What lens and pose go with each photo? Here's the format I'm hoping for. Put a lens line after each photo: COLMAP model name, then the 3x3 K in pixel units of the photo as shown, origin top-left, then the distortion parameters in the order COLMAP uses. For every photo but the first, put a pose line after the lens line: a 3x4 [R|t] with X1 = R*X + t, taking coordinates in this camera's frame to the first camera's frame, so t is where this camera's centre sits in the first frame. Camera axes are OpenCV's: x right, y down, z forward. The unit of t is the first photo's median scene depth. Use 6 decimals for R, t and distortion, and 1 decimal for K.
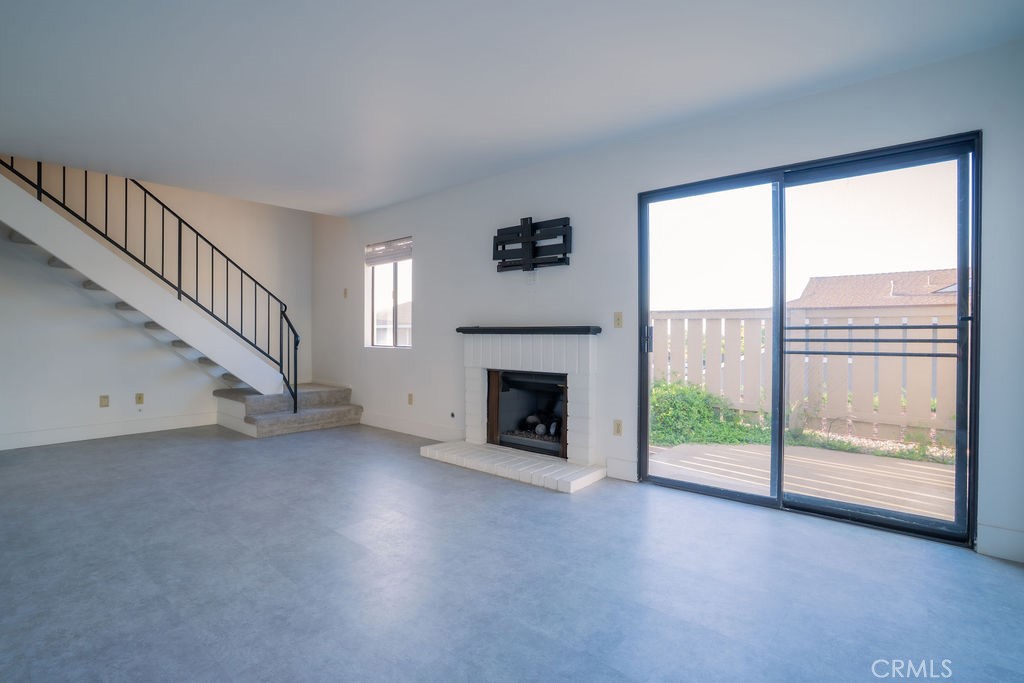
lens RADIAL K [[500.8, 0, 507.9], [0, 500.8, 338.8], [0, 0, 1]] dist [-0.081627, 0.037292]
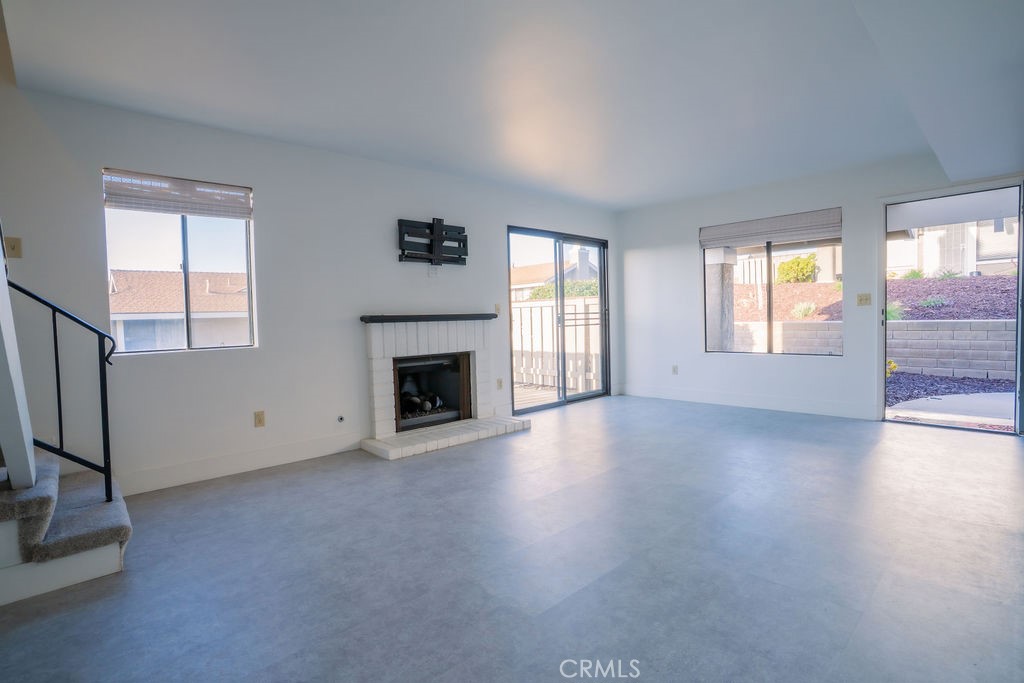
lens RADIAL K [[509.5, 0, 512.8], [0, 509.5, 340.3], [0, 0, 1]] dist [-0.081443, 0.038021]
pose [[0.101647, -0.046679, 0.993725, -1.066894], [0.040587, 0.998261, 0.042741, -0.008172], [-0.993992, 0.035988, 0.103365, 0.698180]]
